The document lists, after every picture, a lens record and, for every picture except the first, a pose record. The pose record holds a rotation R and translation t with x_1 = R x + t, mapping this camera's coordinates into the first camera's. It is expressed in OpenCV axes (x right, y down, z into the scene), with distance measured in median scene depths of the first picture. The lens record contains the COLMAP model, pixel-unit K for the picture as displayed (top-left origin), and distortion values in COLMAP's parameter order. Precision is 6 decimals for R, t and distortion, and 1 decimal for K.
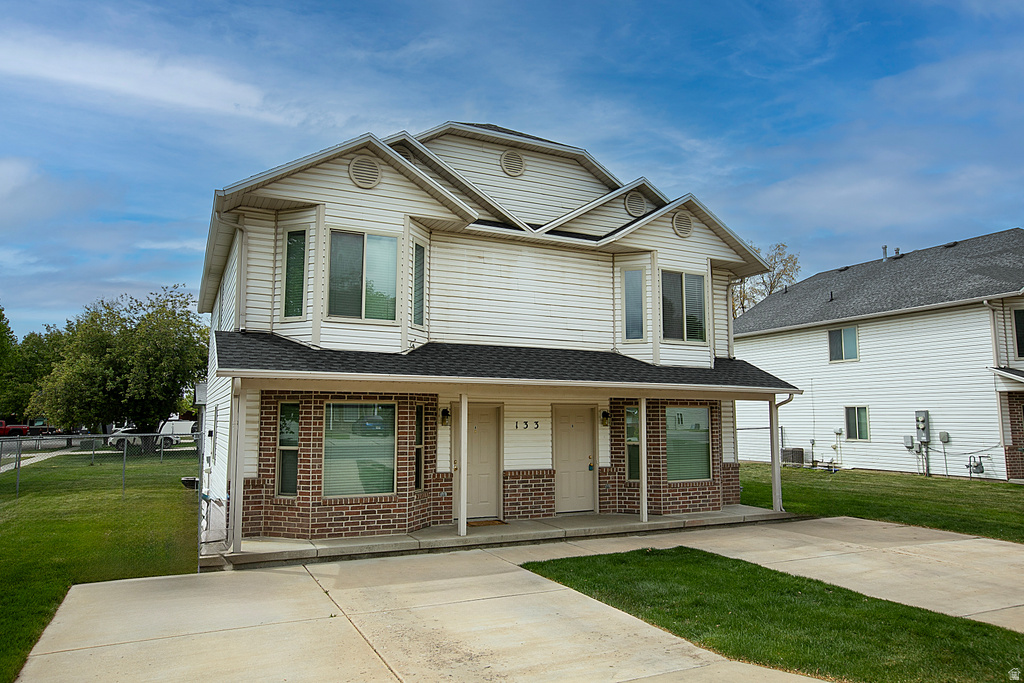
lens RADIAL K [[673.8, 0, 509.2], [0, 673.8, 325.2], [0, 0, 1]] dist [-0.044804, -0.000290]
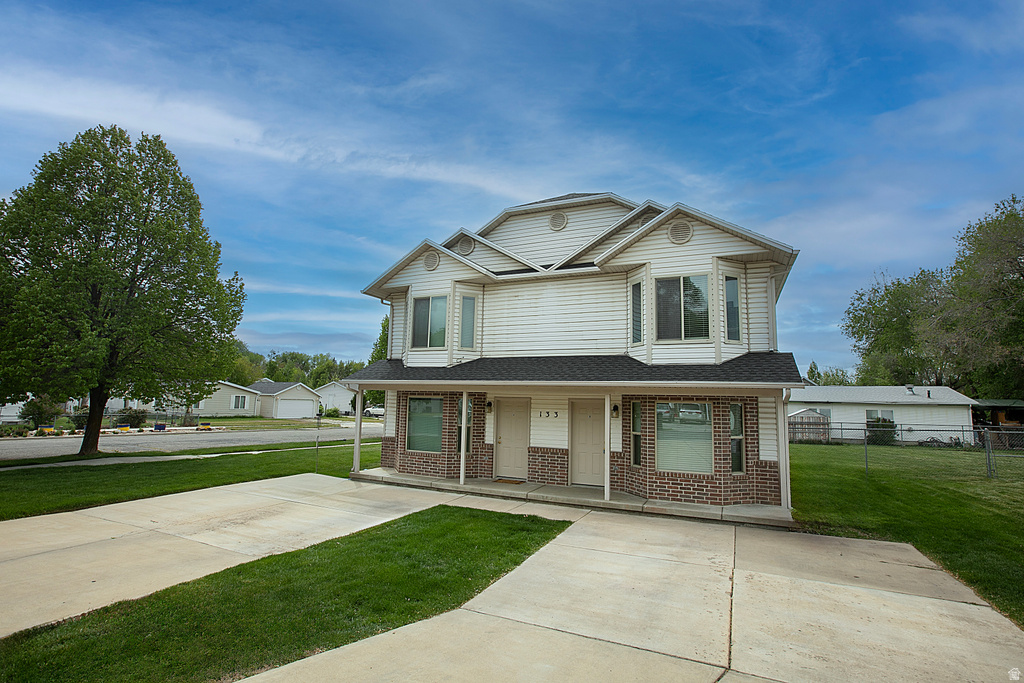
lens RADIAL K [[471.5, 0, 512.0], [0, 471.5, 341.5], [0, 0, 1]] dist [-0.044912, 0.018513]
pose [[0.640362, -0.093448, -0.762368, 0.689039], [0.078946, 0.995322, -0.055691, 0.048686], [0.764006, -0.024523, 0.644743, 0.332278]]
